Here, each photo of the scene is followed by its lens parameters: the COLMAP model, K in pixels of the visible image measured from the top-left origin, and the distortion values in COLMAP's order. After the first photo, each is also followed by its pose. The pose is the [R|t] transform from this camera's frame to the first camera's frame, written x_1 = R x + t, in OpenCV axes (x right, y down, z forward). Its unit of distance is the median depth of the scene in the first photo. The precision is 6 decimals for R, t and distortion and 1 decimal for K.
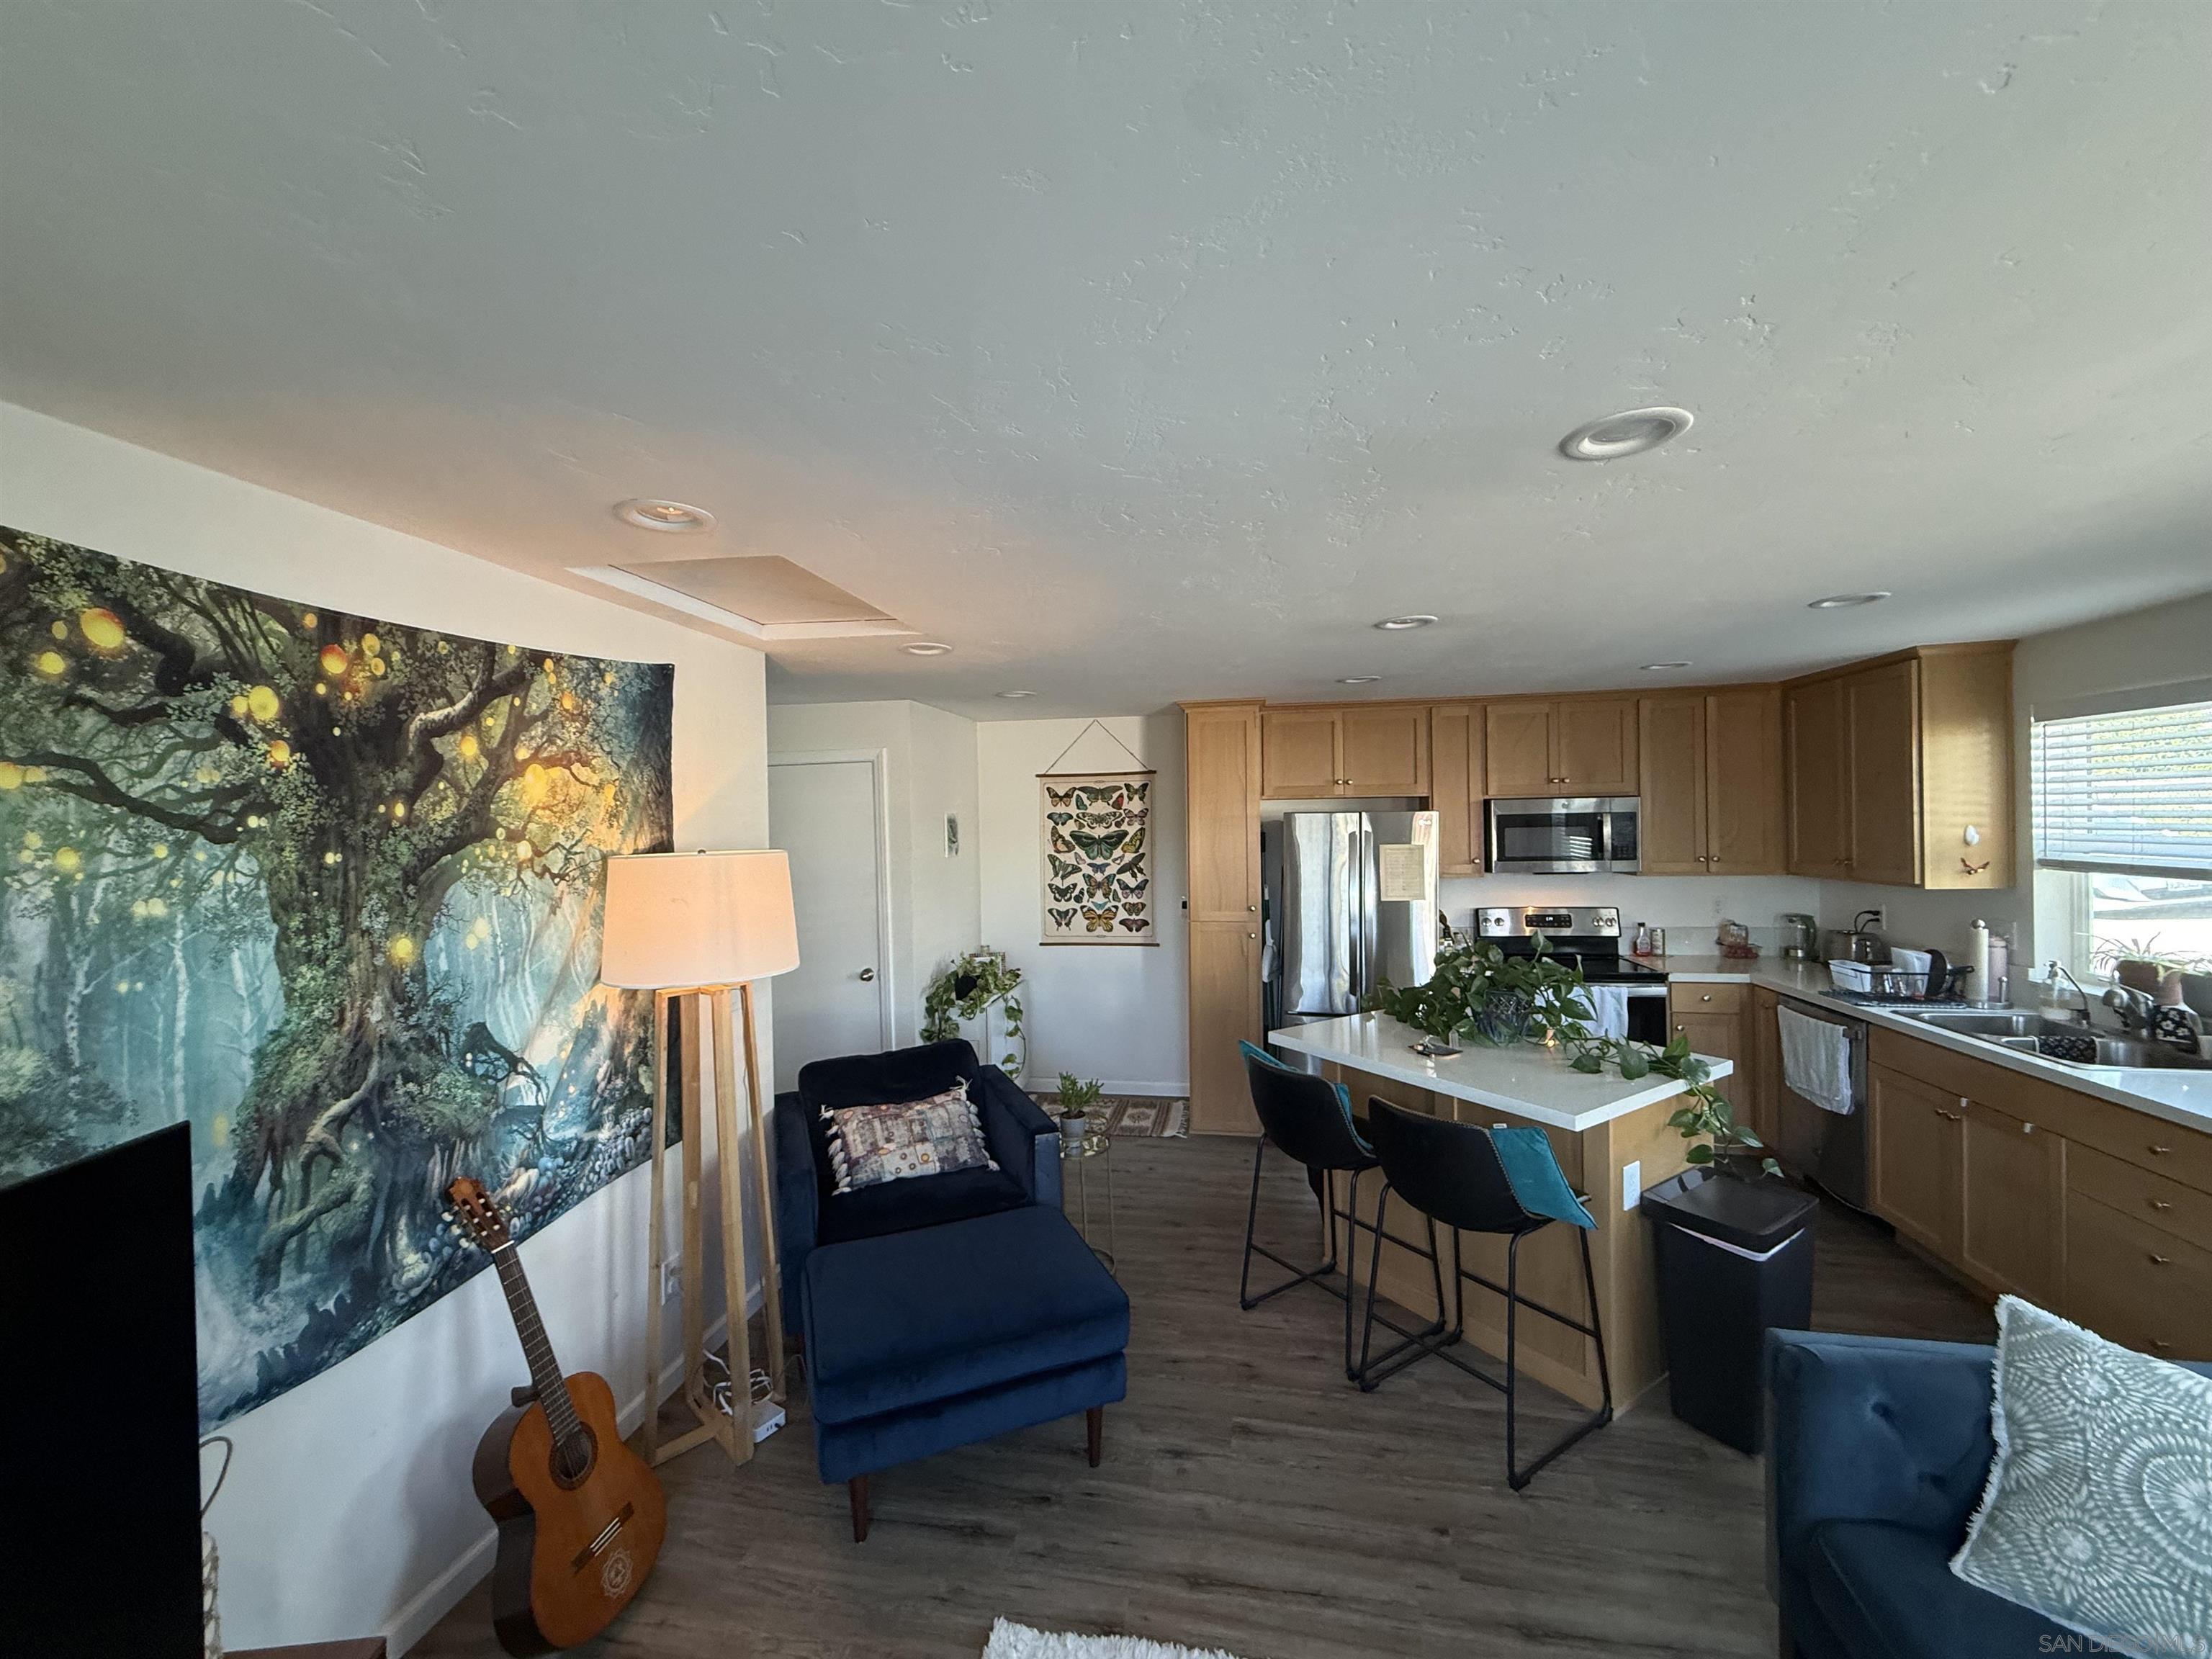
lens RADIAL K [[879.7, 0, 1101.2], [0, 879.7, 831.0], [0, 0, 1]] dist [-0.000097, 0.000159]
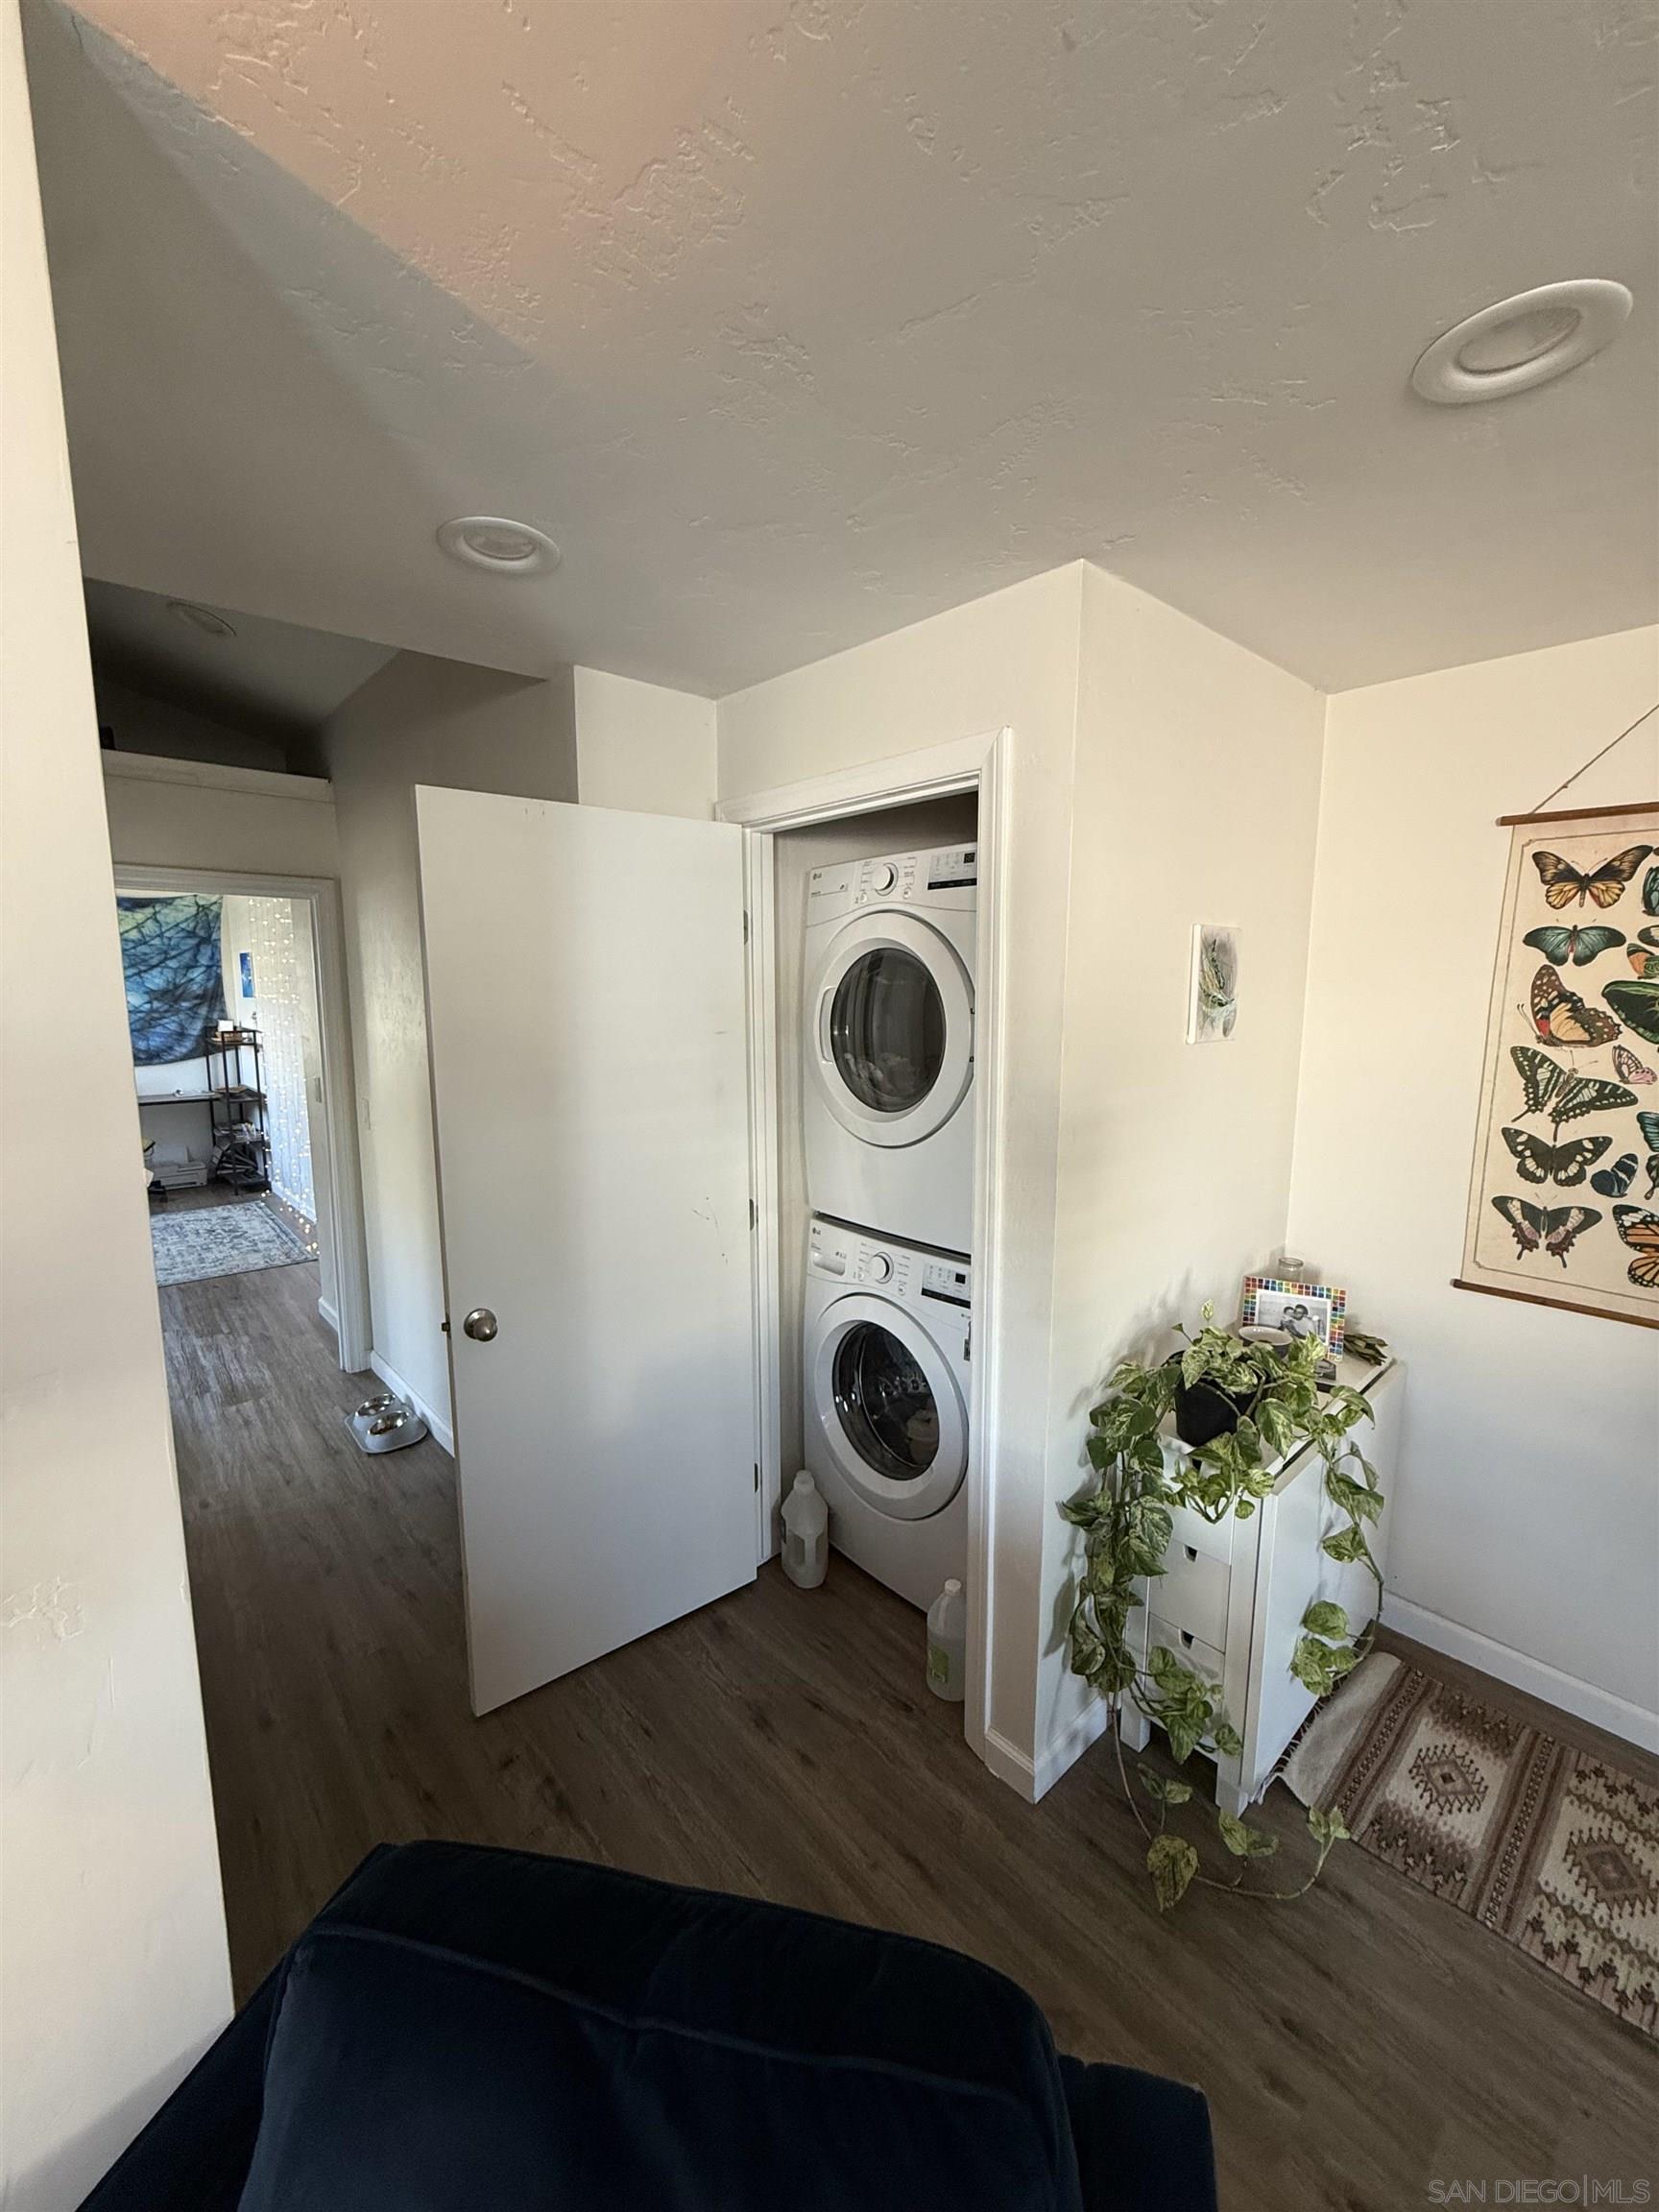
lens RADIAL K [[879.7, 0, 828.6], [0, 879.7, 1102.0], [0, 0, 1]] dist [-0.000097, 0.000159]
pose [[0.789940, 0.104591, -0.604198, -0.062823], [-0.023746, 0.989824, 0.140300, 0.005478], [0.612724, -0.096482, 0.784386, 0.558014]]
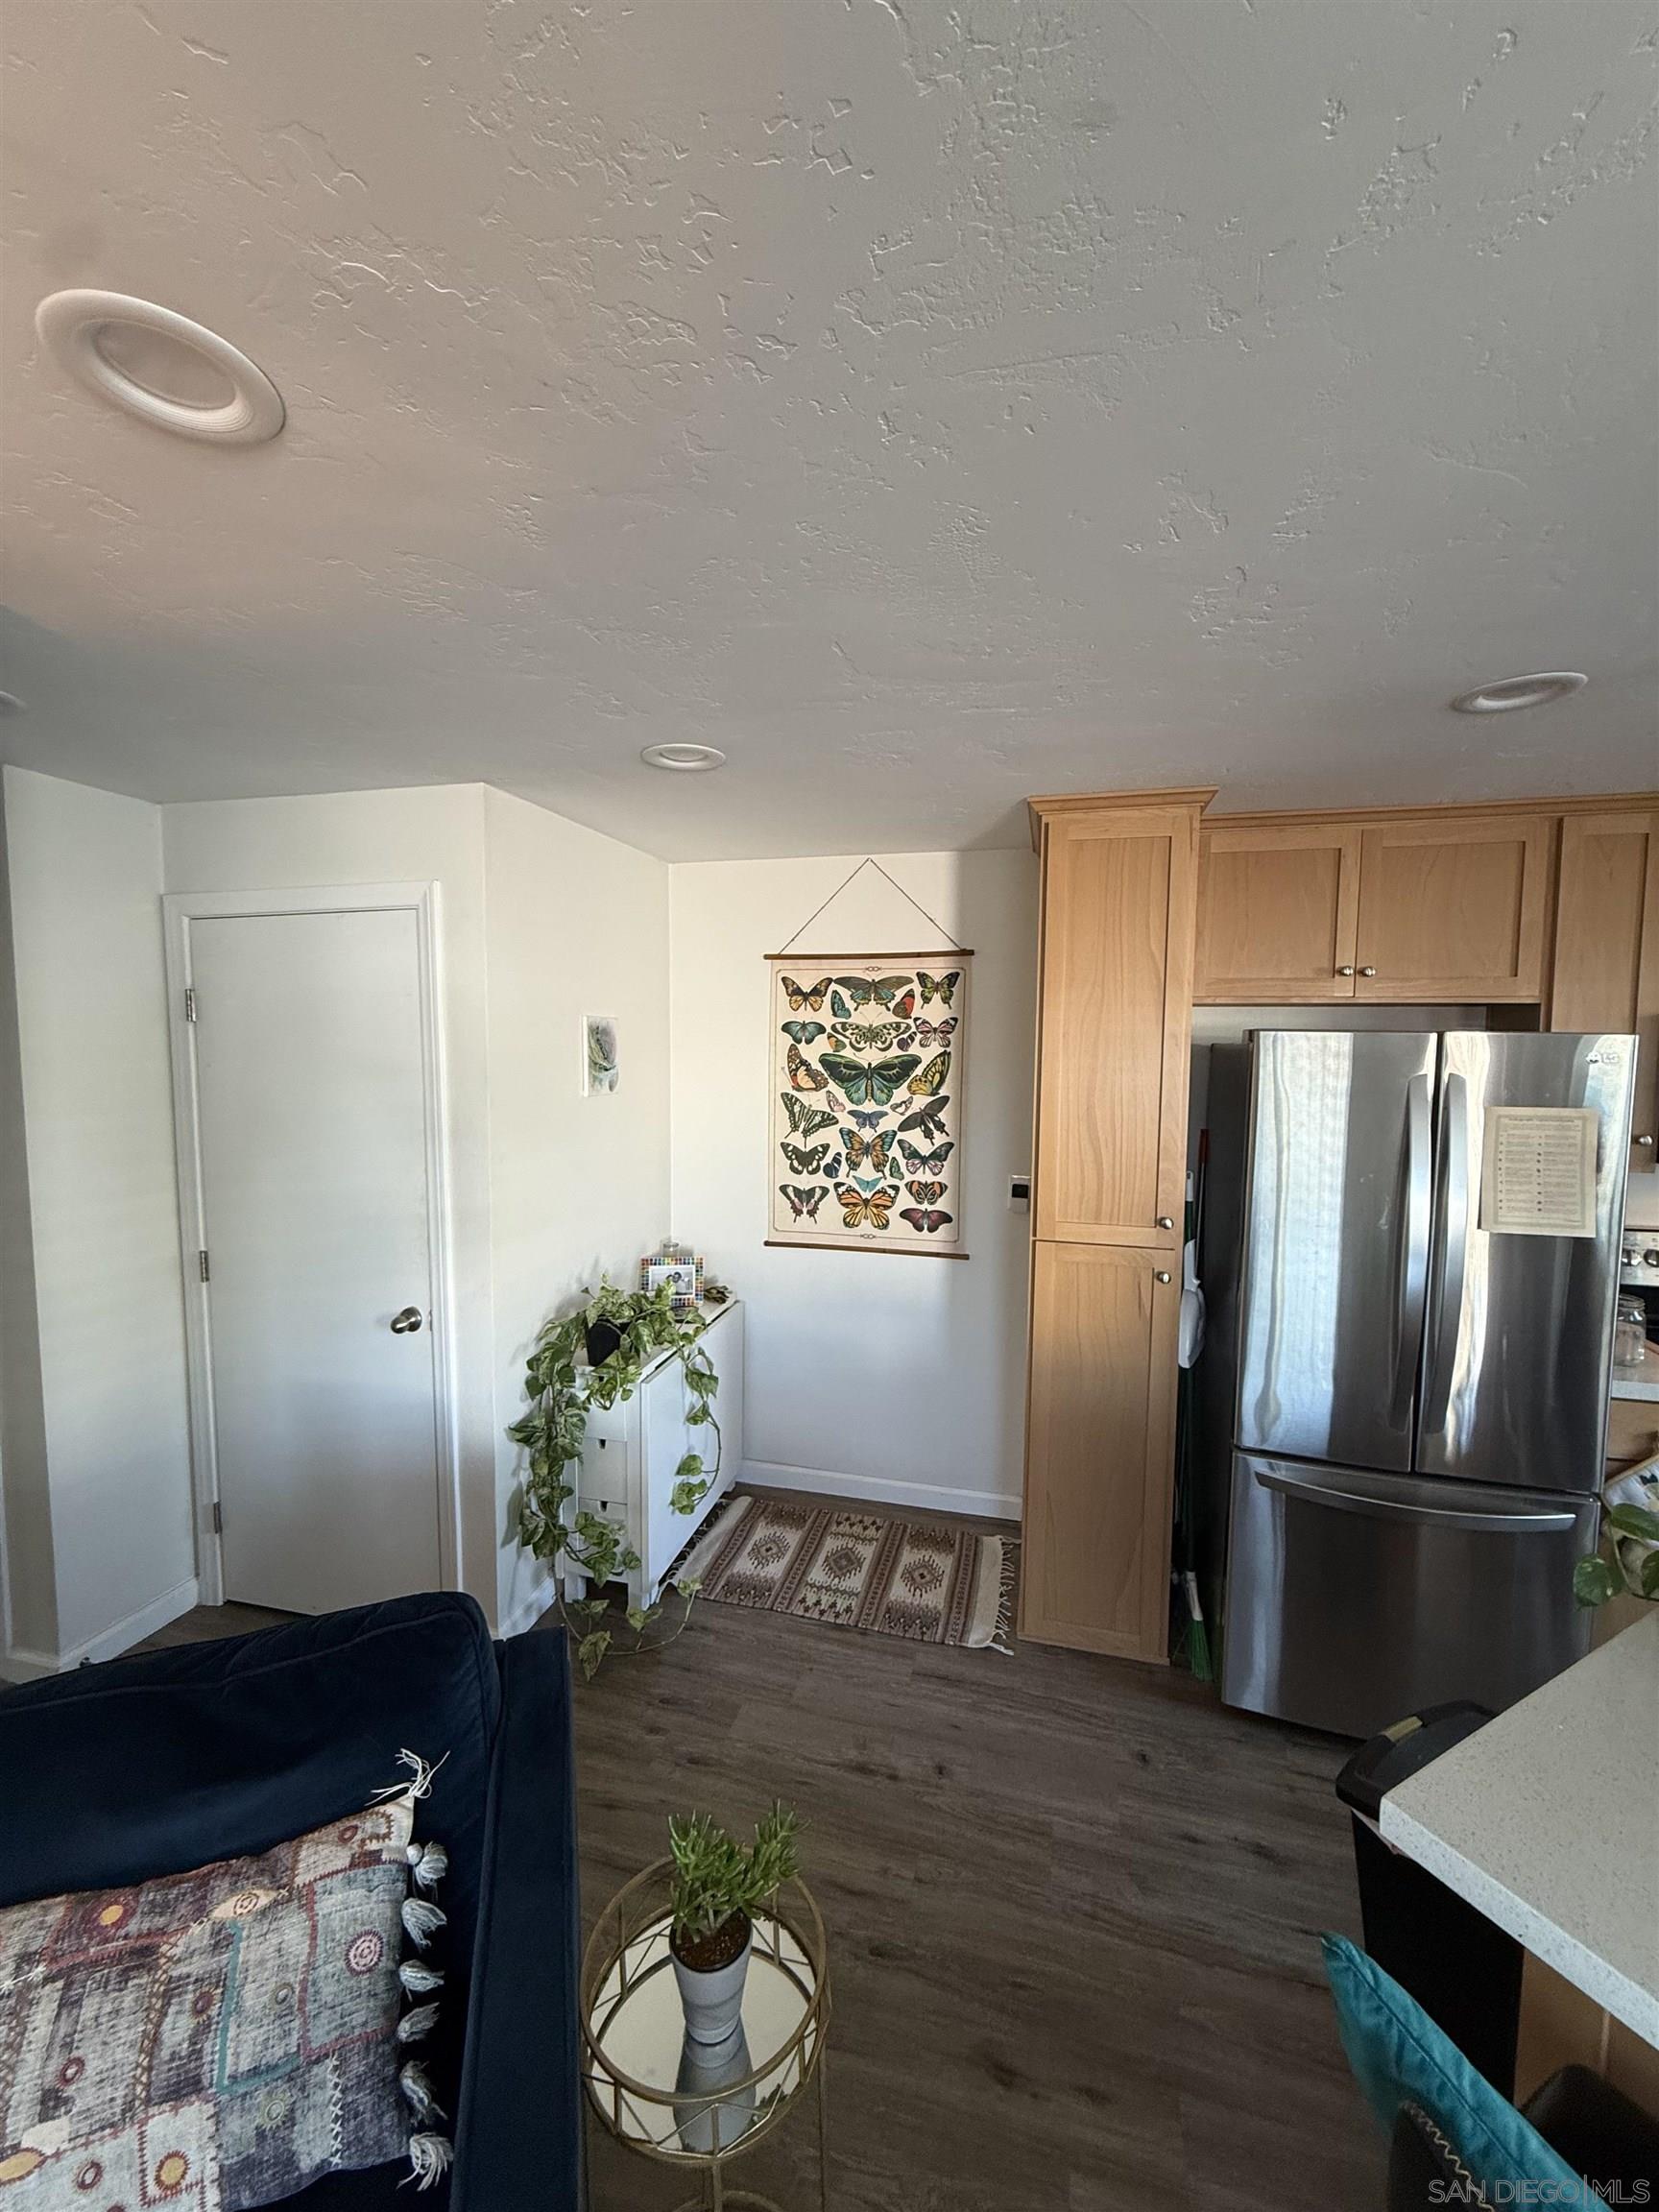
lens RADIAL K [[879.7, 0, 828.6], [0, 879.7, 1102.0], [0, 0, 1]] dist [-0.000097, 0.000159]
pose [[0.996468, 0.031844, -0.077695, 0.016584], [-0.027078, 0.997731, 0.061645, -0.004165], [0.079482, -0.059323, 0.995070, 0.426975]]
